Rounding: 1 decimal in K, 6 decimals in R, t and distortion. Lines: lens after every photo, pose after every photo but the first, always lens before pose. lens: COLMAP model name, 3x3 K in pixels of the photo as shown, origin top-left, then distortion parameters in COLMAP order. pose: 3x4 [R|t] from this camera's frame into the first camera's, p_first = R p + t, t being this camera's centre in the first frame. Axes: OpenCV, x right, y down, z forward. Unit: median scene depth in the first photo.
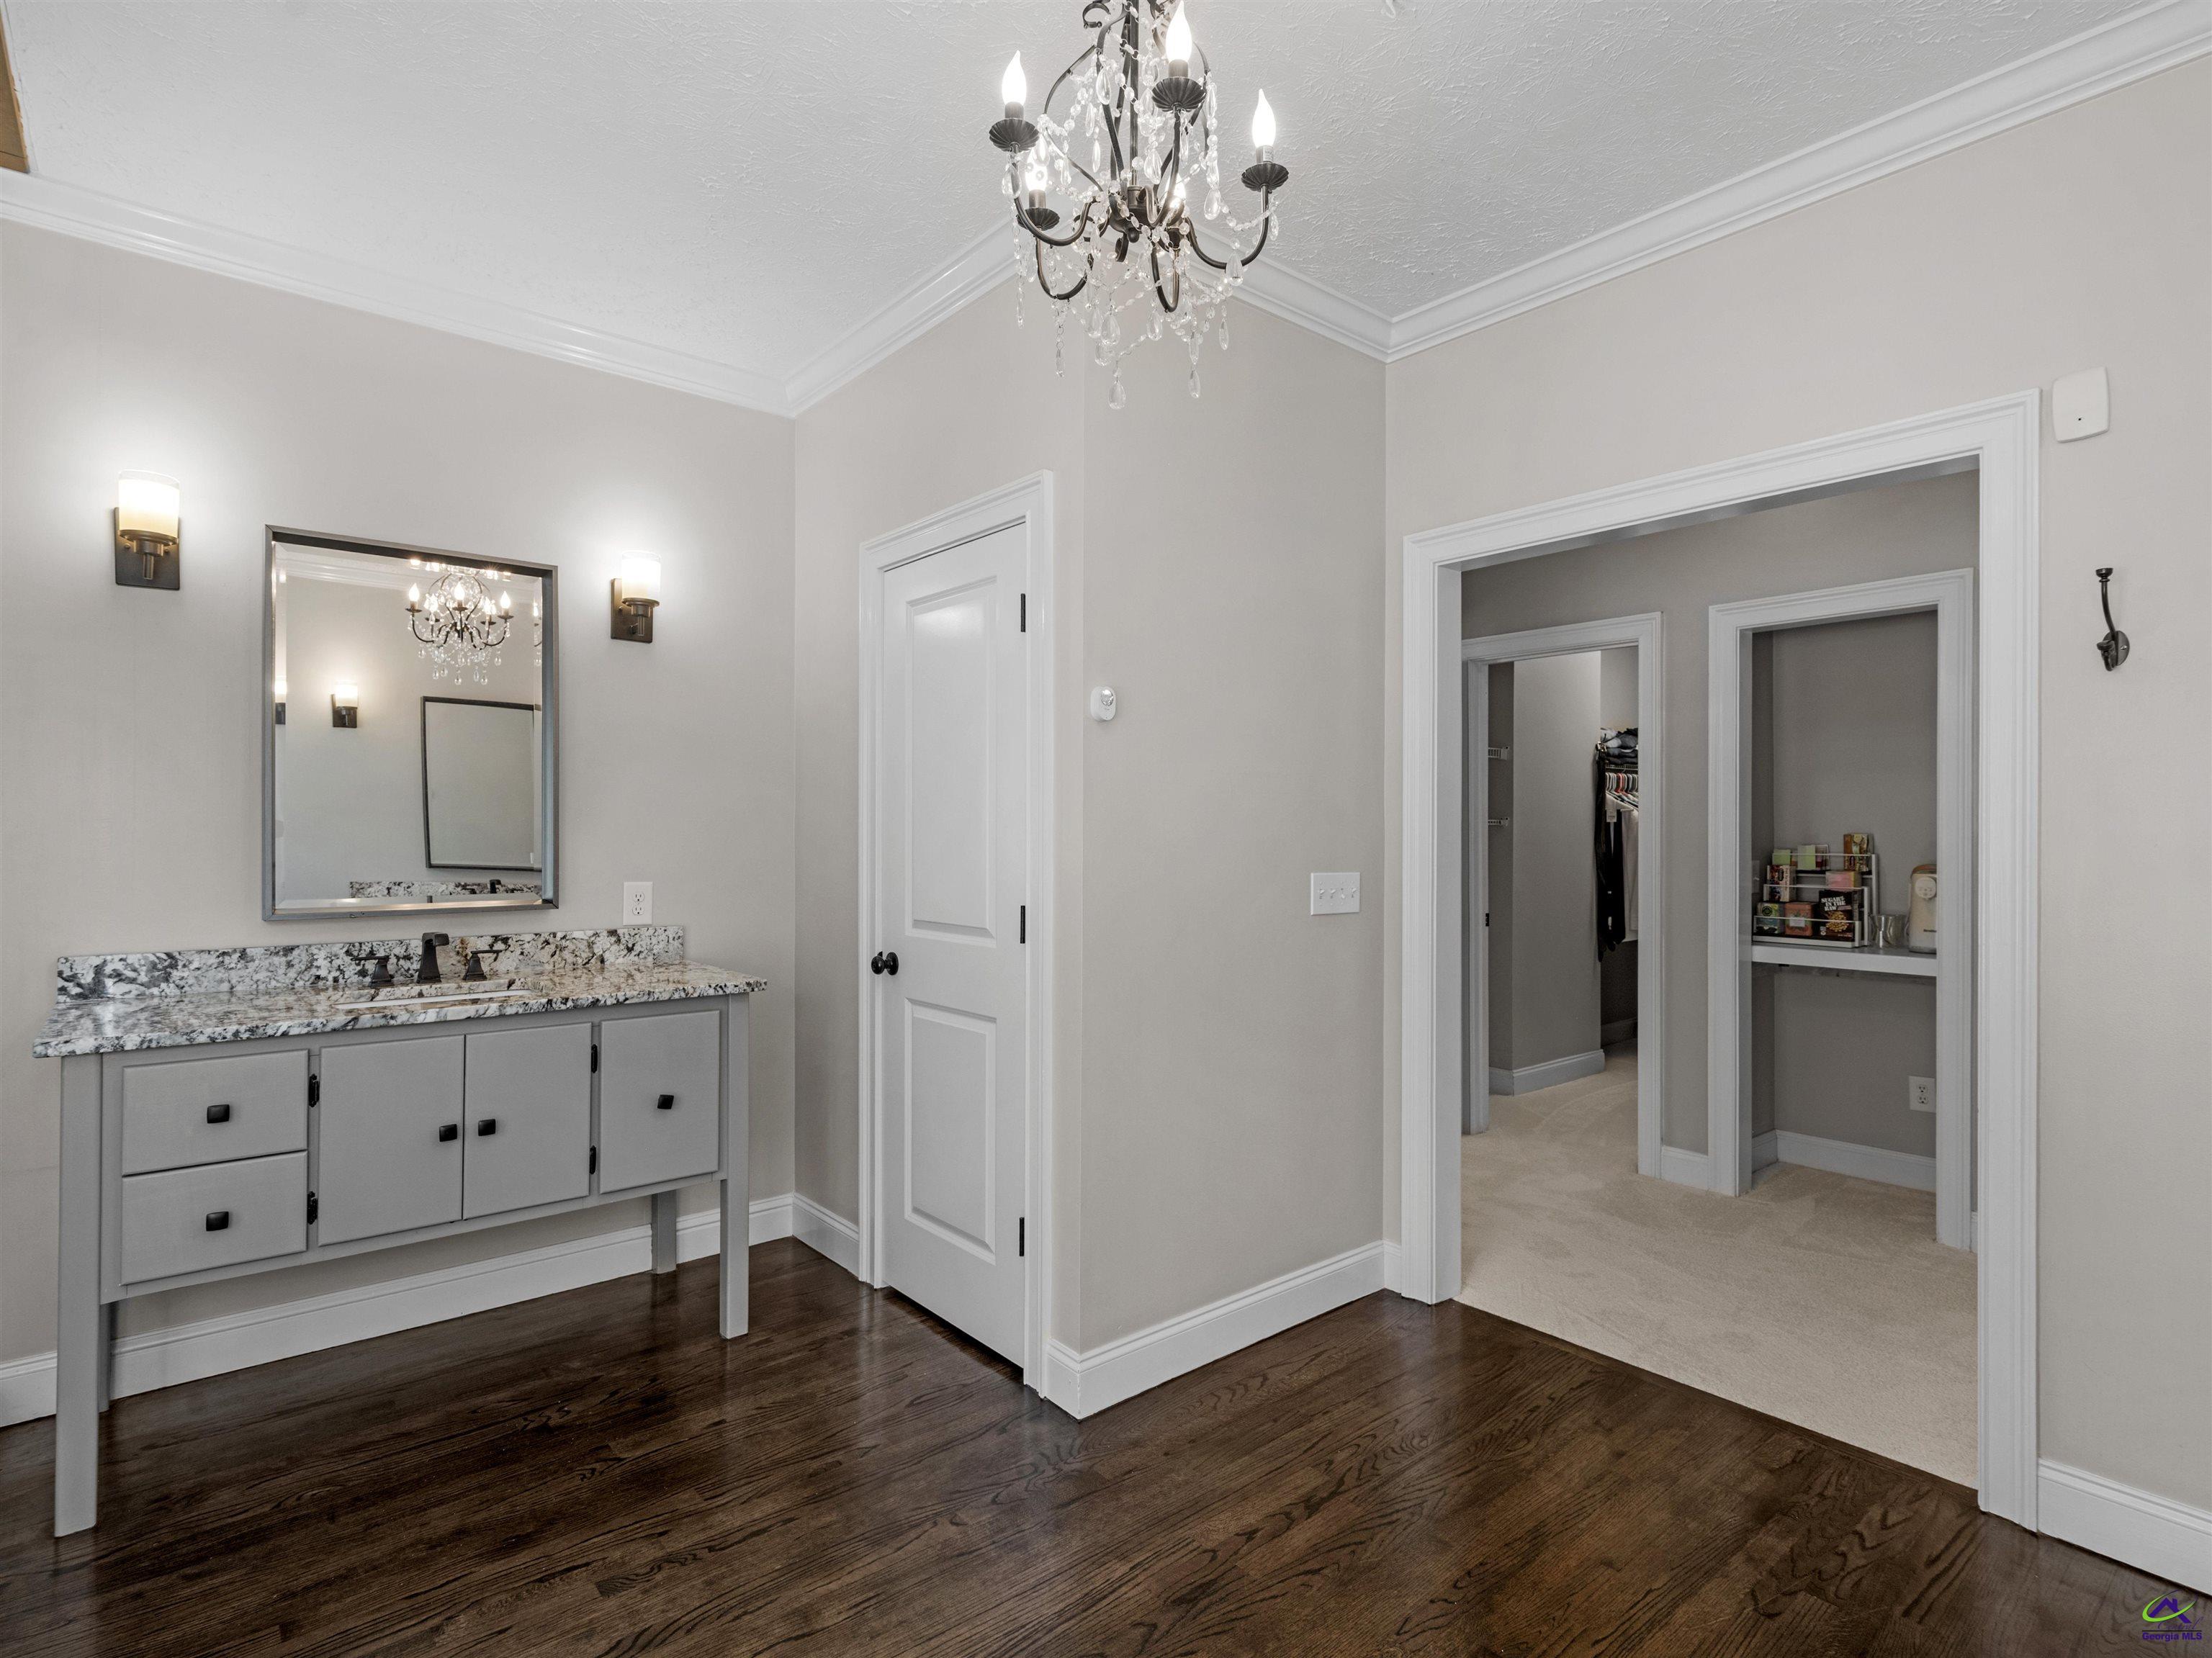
lens RADIAL K [[1143.1, 0, 1106.0], [0, 1143.1, 829.0], [0, 0, 1]] dist [-0.001798, -0.000194]
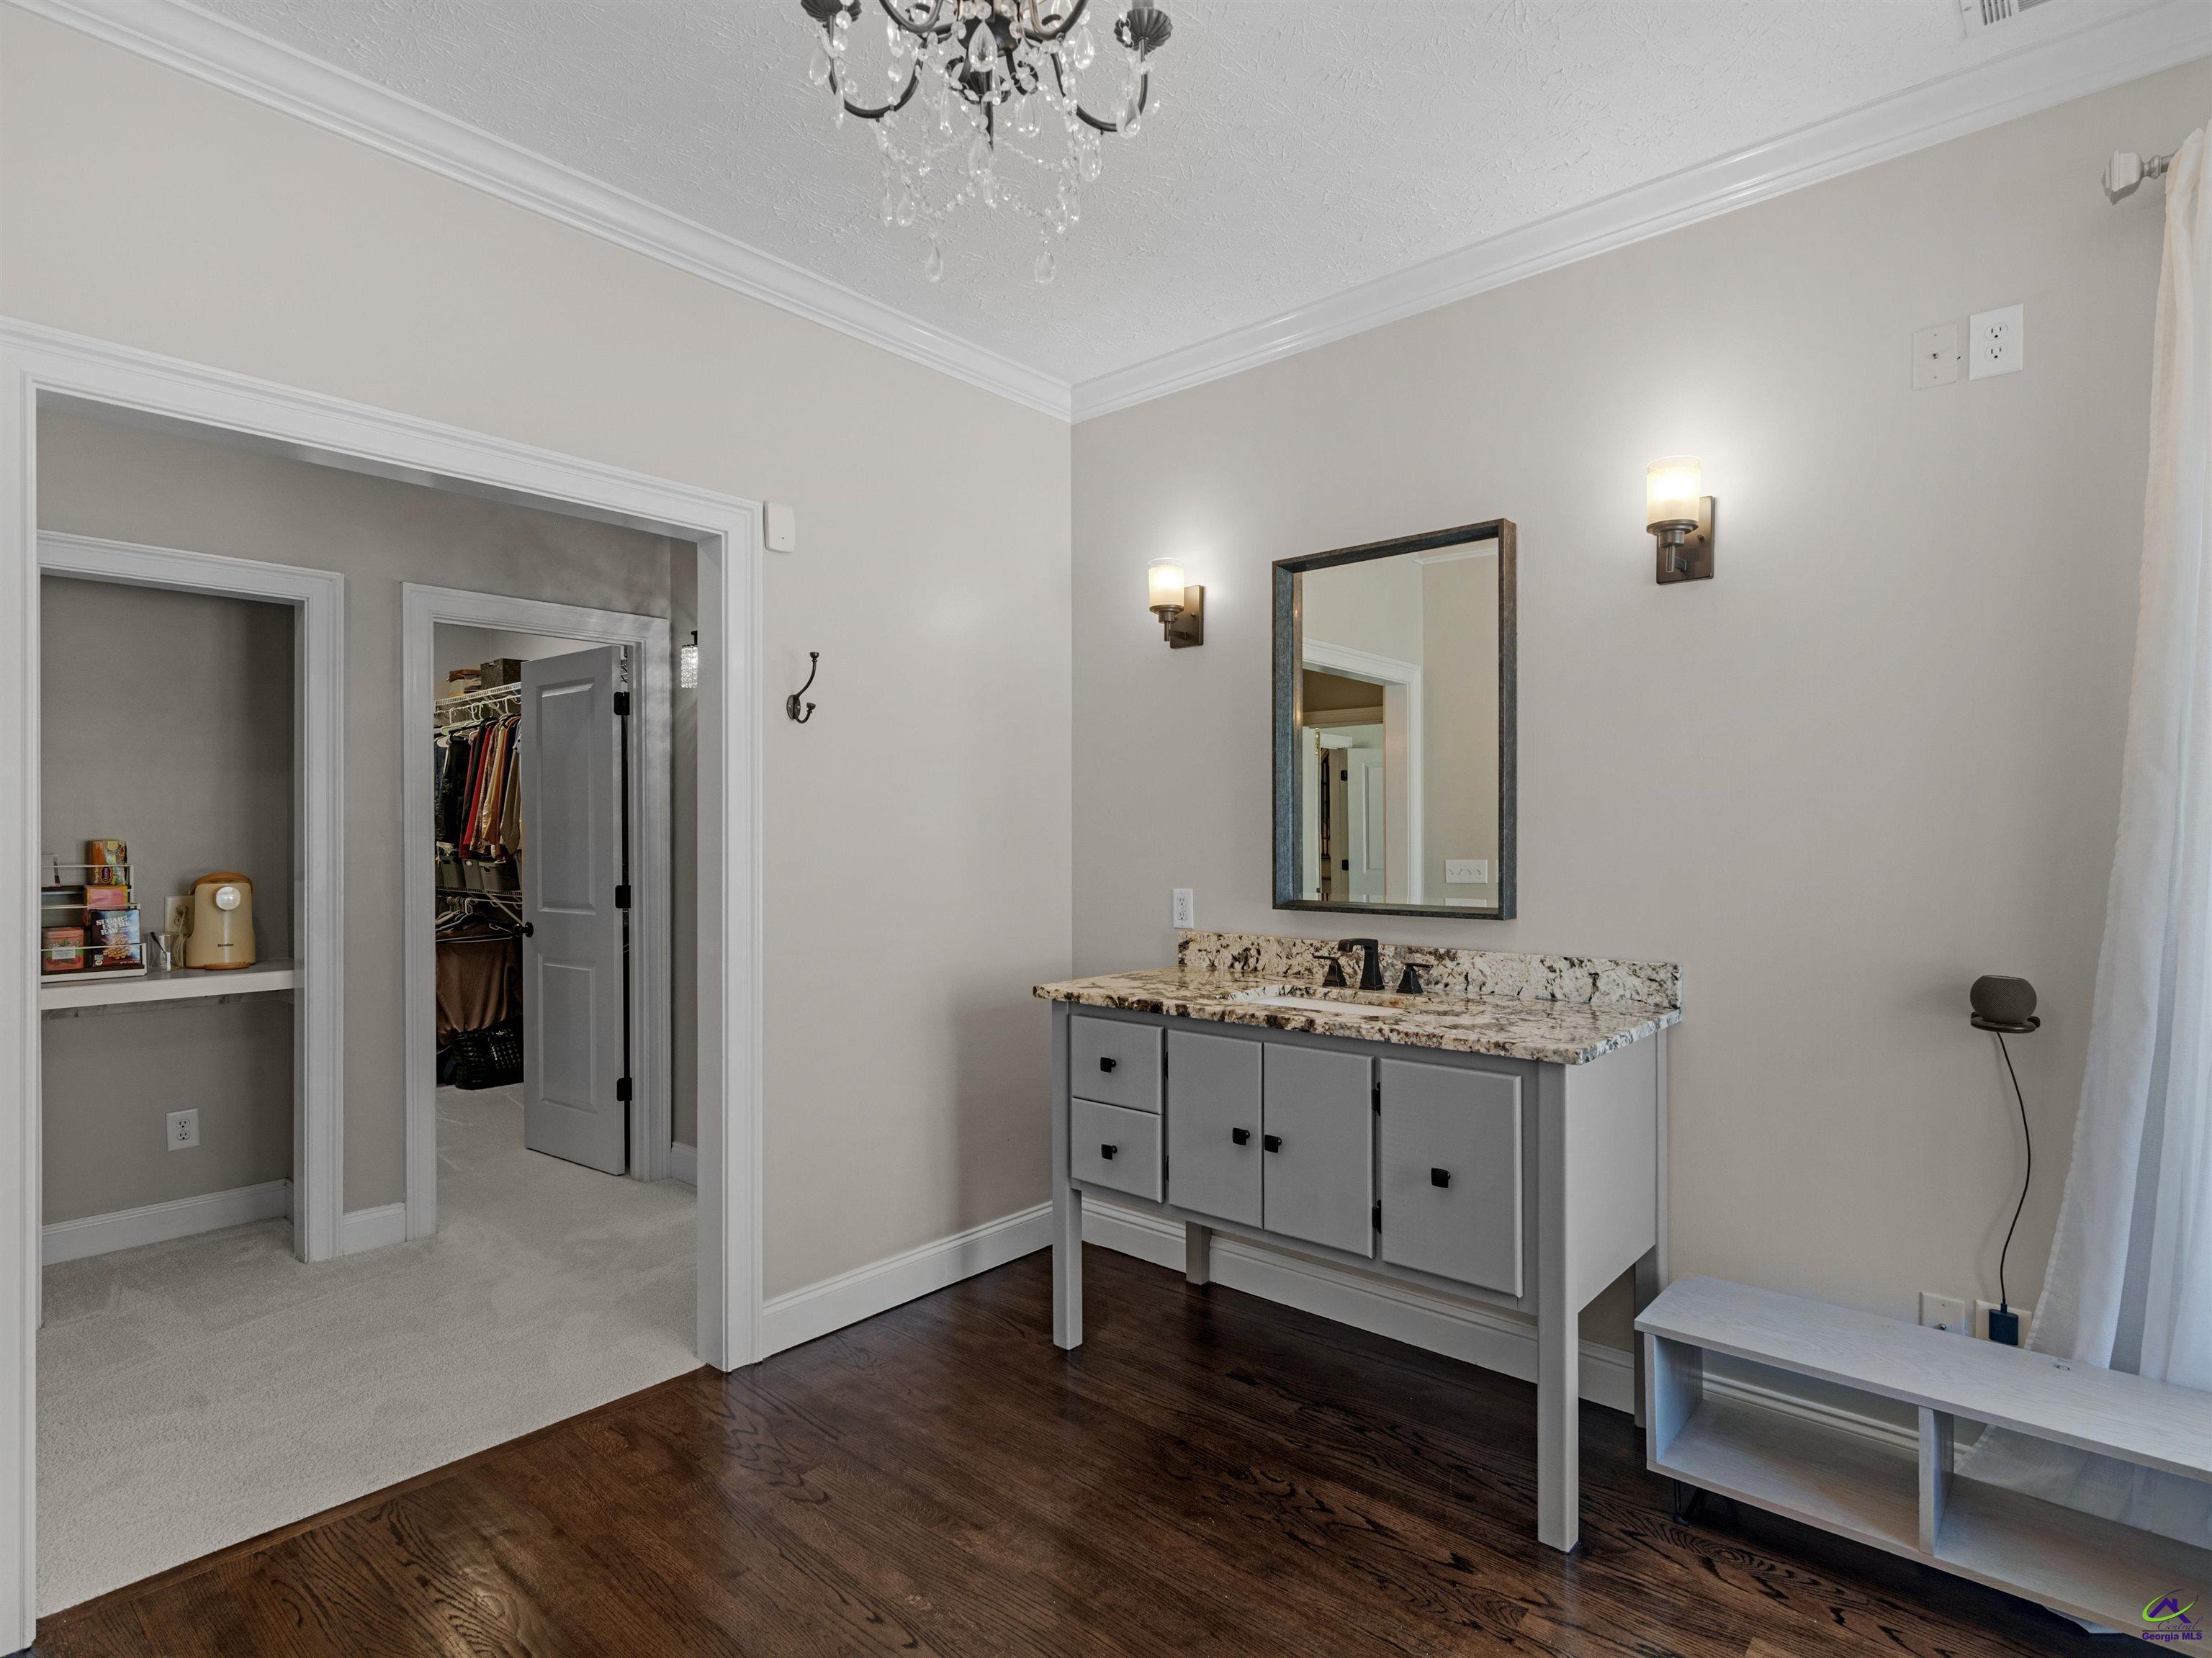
lens RADIAL K [[1143.1, 0, 1106.0], [0, 1143.1, 829.0], [0, 0, 1]] dist [-0.001798, -0.000194]
pose [[0.151747, -0.016829, -0.988276, 0.365502], [0.012969, 0.999803, -0.015034, 0.010417], [0.988334, -0.010536, 0.151935, 0.674337]]
